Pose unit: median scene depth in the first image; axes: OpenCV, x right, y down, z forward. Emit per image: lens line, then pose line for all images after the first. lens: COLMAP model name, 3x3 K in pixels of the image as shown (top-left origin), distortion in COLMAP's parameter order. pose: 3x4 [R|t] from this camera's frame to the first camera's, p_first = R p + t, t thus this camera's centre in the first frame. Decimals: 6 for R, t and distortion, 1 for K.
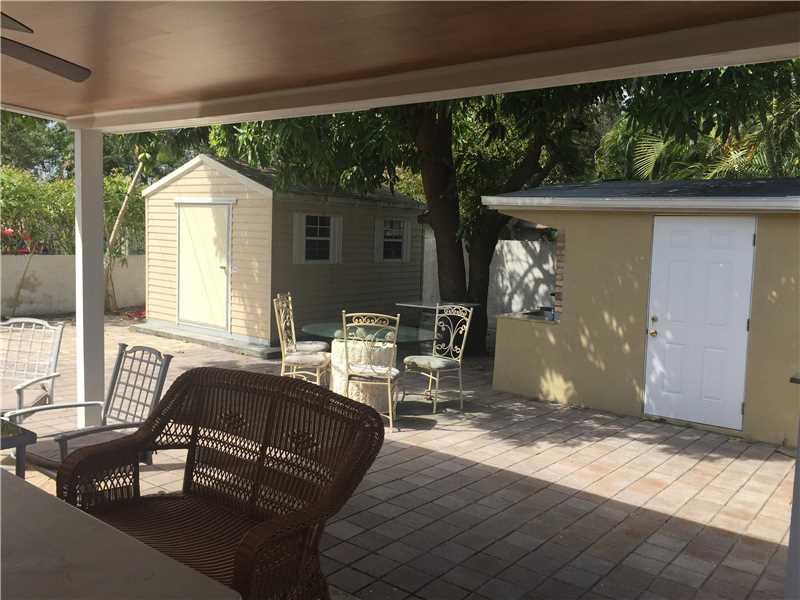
lens RADIAL K [[688.5, 0, 401.2], [0, 688.5, 302.7], [0, 0, 1]] dist [0.052353, -0.058586]
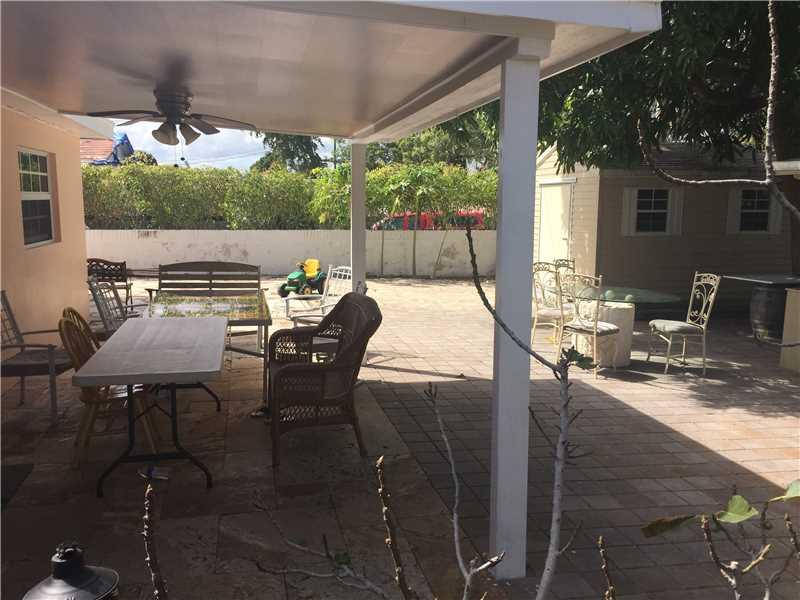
lens RADIAL K [[688.5, 0, 398.1], [0, 688.5, 299.1], [0, 0, 1]] dist [0.052353, -0.058586]
pose [[0.765754, 0.059507, -0.640375, 0.392899], [-0.042972, 0.998219, 0.041374, 0.019056], [0.641697, -0.004165, 0.766947, -0.076953]]
